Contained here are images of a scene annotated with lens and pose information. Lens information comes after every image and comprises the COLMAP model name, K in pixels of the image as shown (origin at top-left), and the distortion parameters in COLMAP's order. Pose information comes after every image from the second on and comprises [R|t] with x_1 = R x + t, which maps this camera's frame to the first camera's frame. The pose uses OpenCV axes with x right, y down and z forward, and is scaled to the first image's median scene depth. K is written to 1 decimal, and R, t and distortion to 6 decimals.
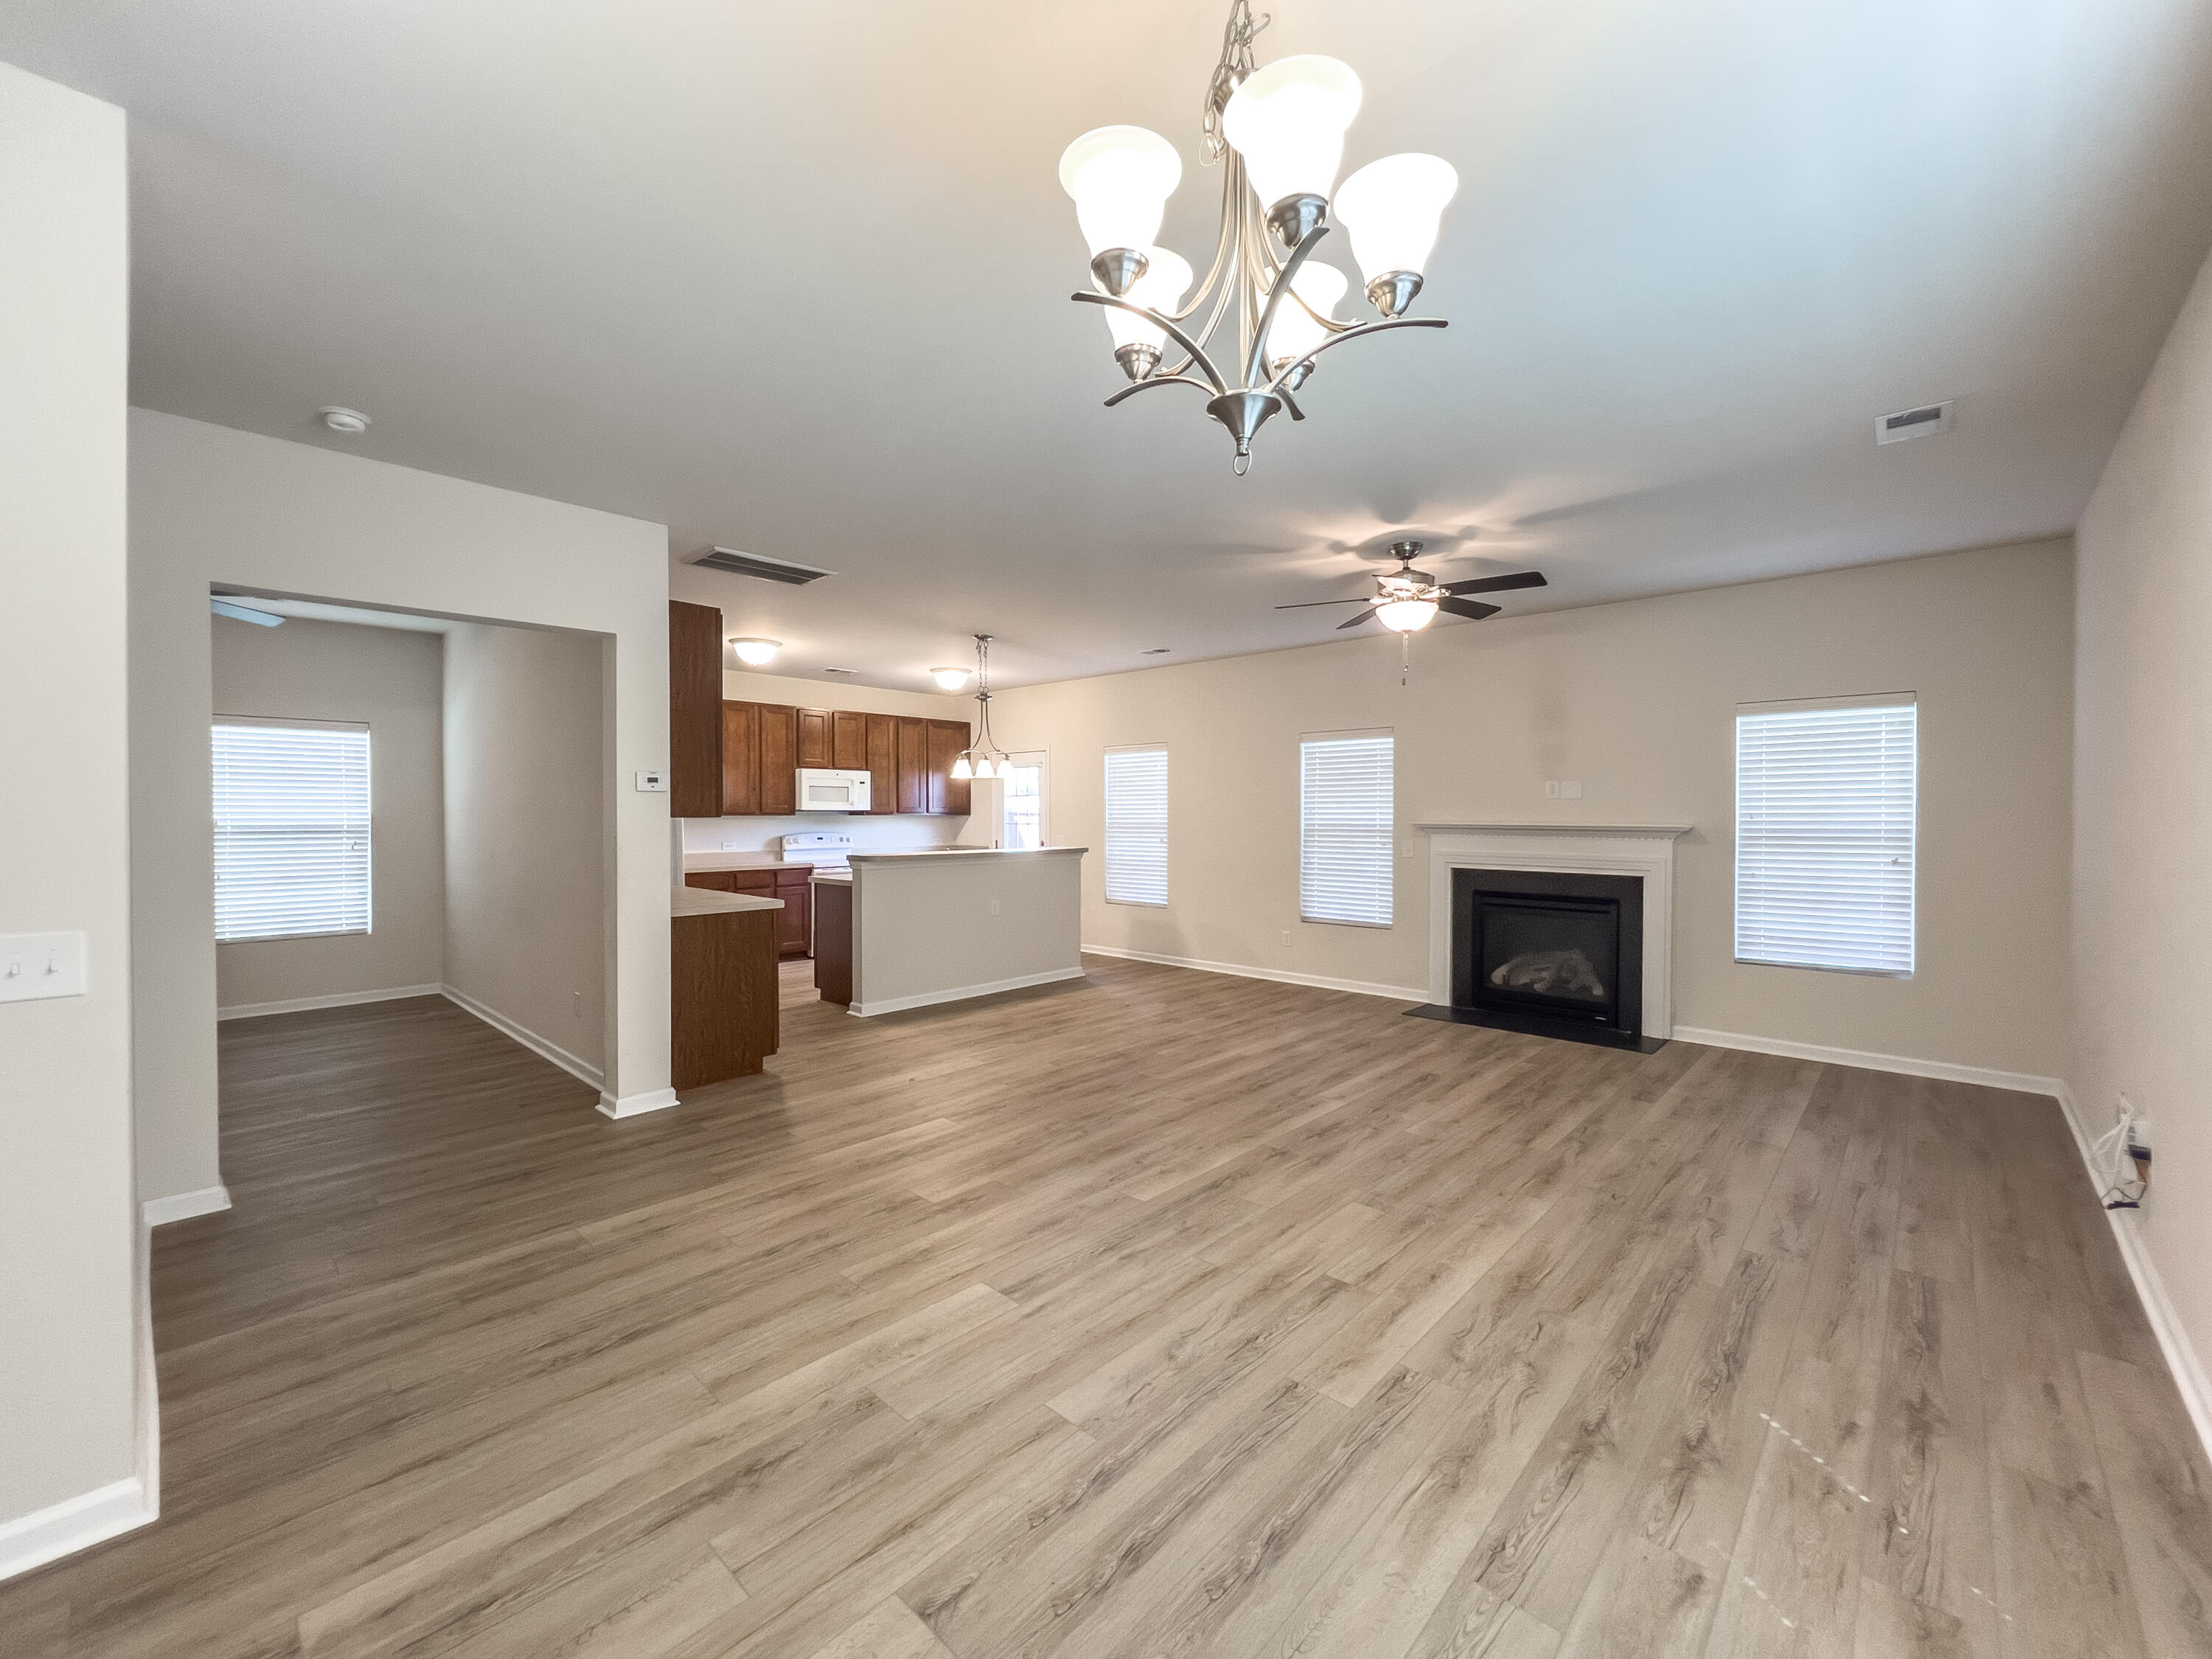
lens RADIAL K [[893.3, 0, 1106.0], [0, 893.3, 829.5], [0, 0, 1]] dist [0.000411, 0.000103]
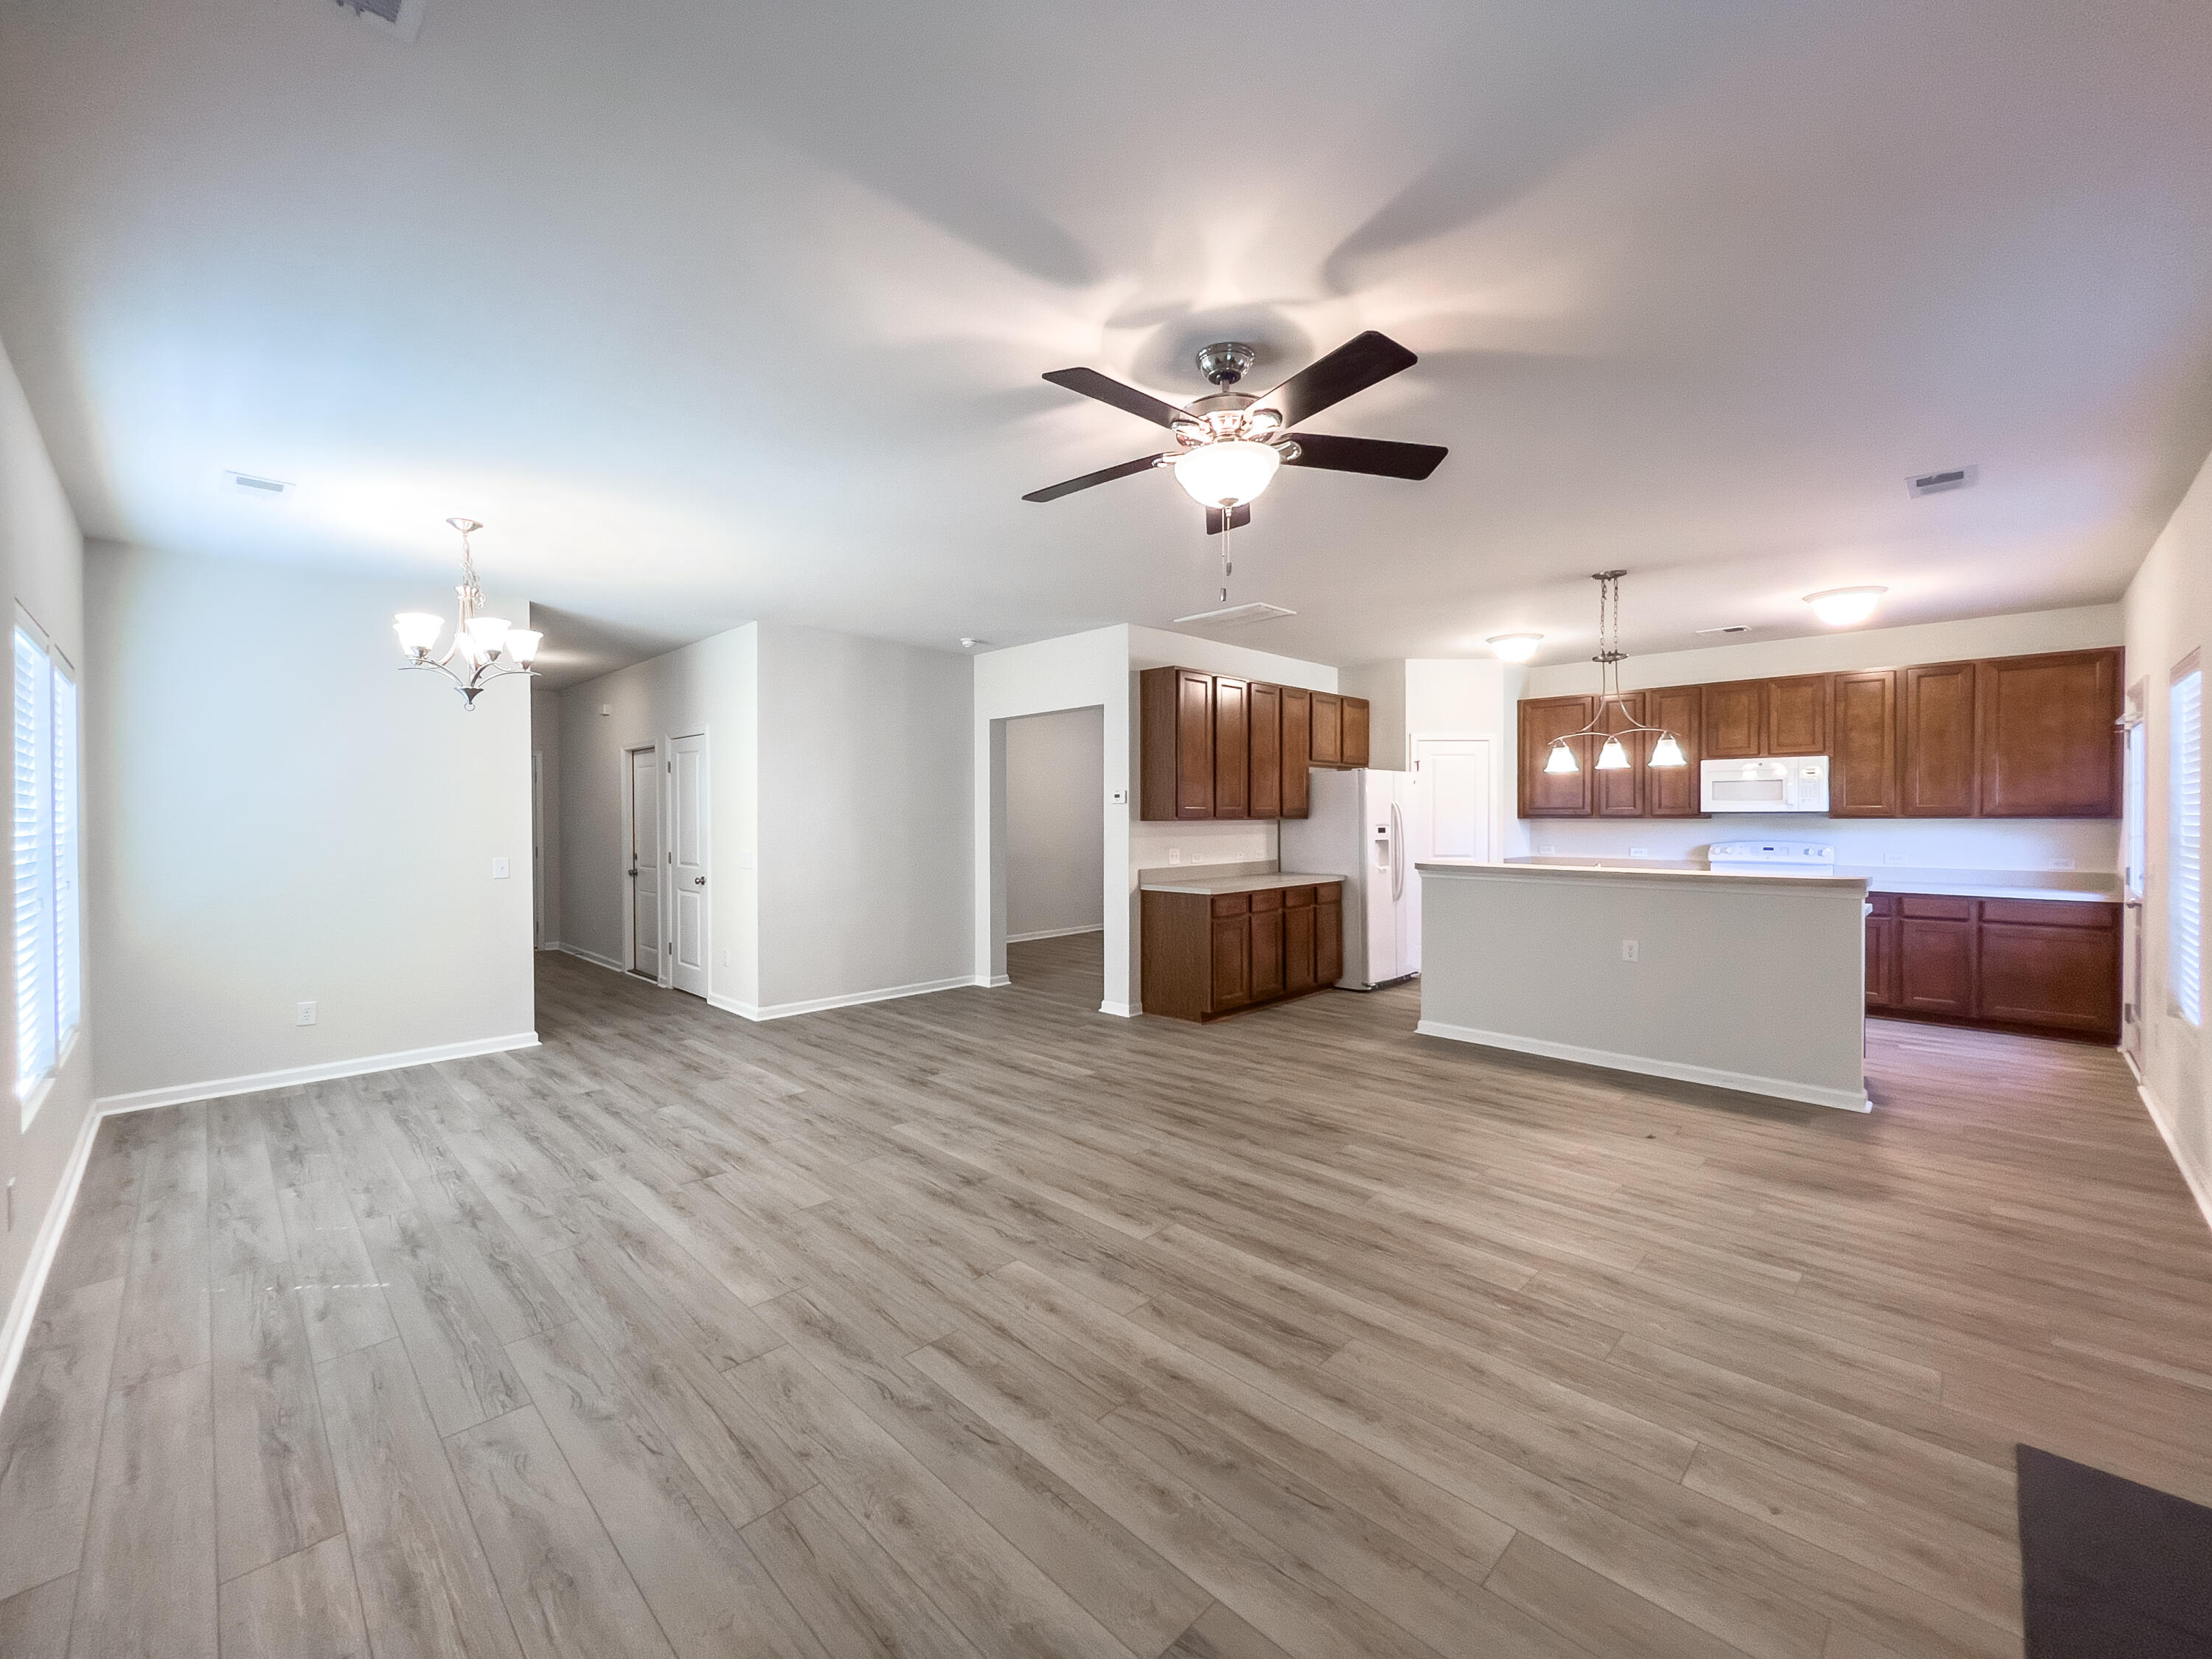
lens RADIAL K [[874.5, 0, 1106.0], [0, 874.5, 829.5], [0, 0, 1]] dist [0.001277, 0.000070]
pose [[-0.017428, 0.016153, -0.999718, 1.016154], [-0.014037, 0.999767, 0.016398, -0.024769], [0.999750, 0.014319, -0.017197, 1.054984]]
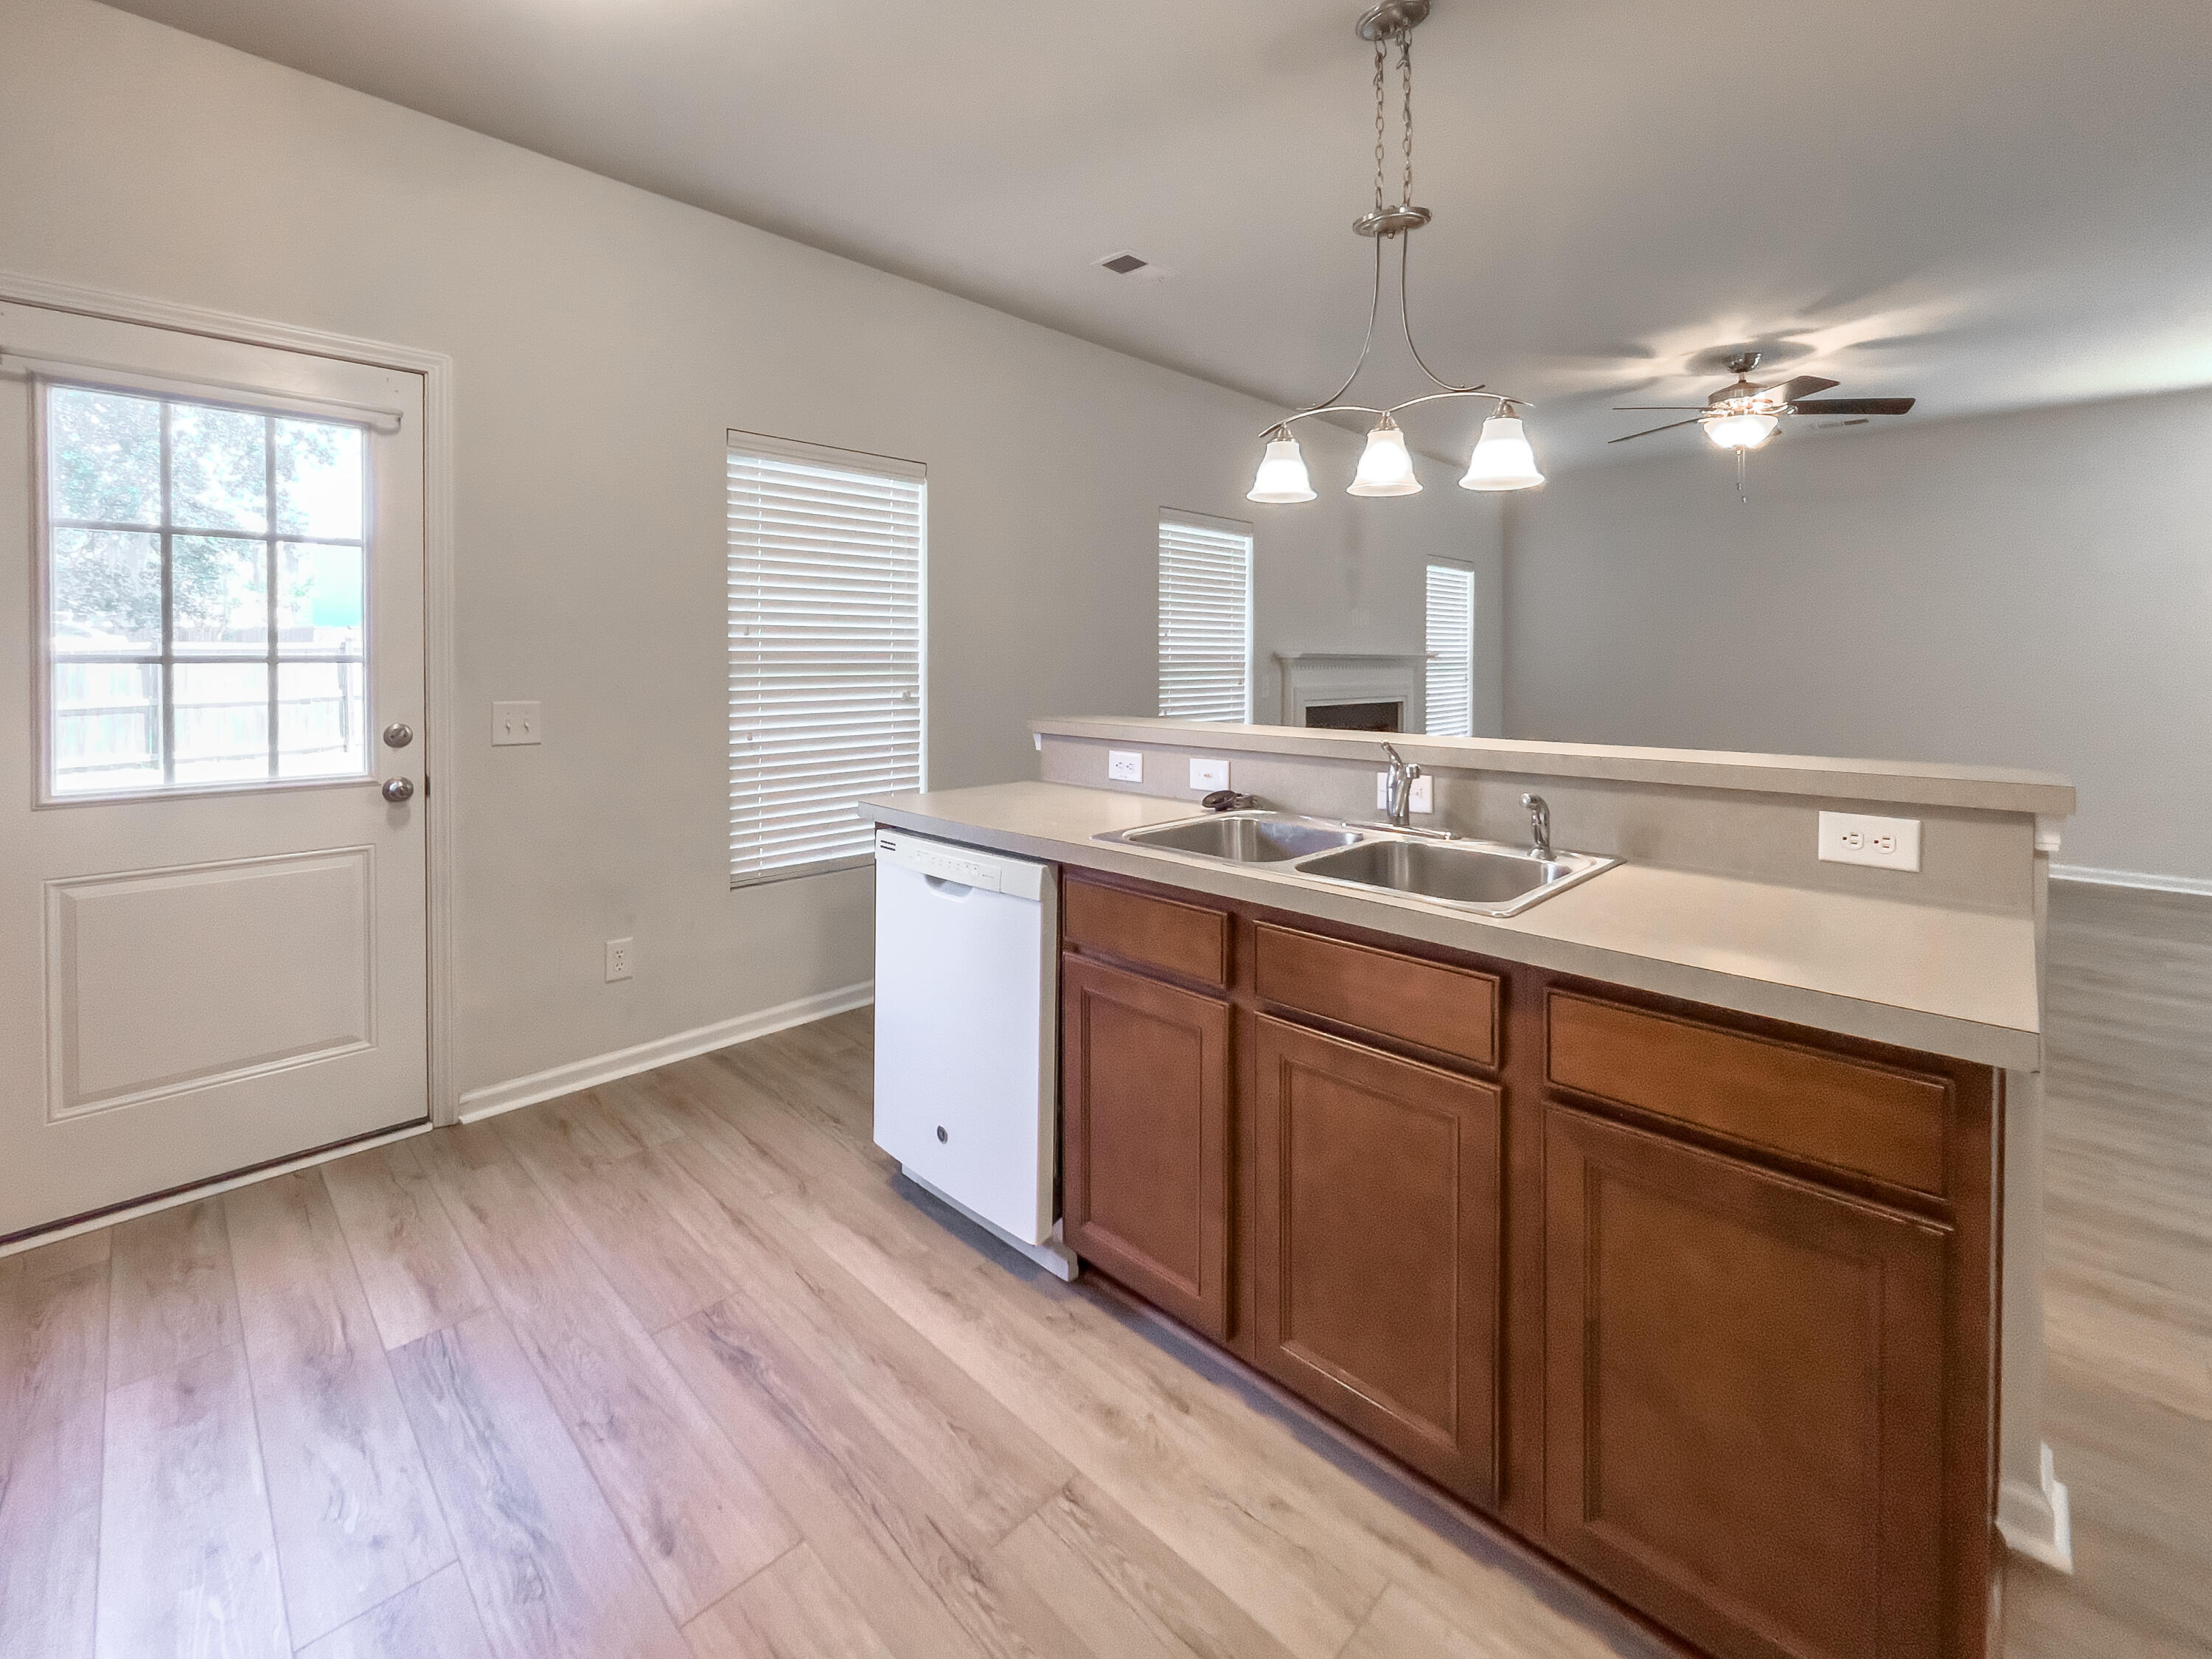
lens RADIAL K [[947.1, 0, 1103.2], [0, 947.1, 669.0], [0, 0, 1]] dist [0.000810, 0.000093]
pose [[0.022808, -0.010027, 0.999690, -0.803408], [0.018021, 0.999791, 0.009617, -0.005423], [-0.999577, 0.017796, 0.022984, 1.919651]]
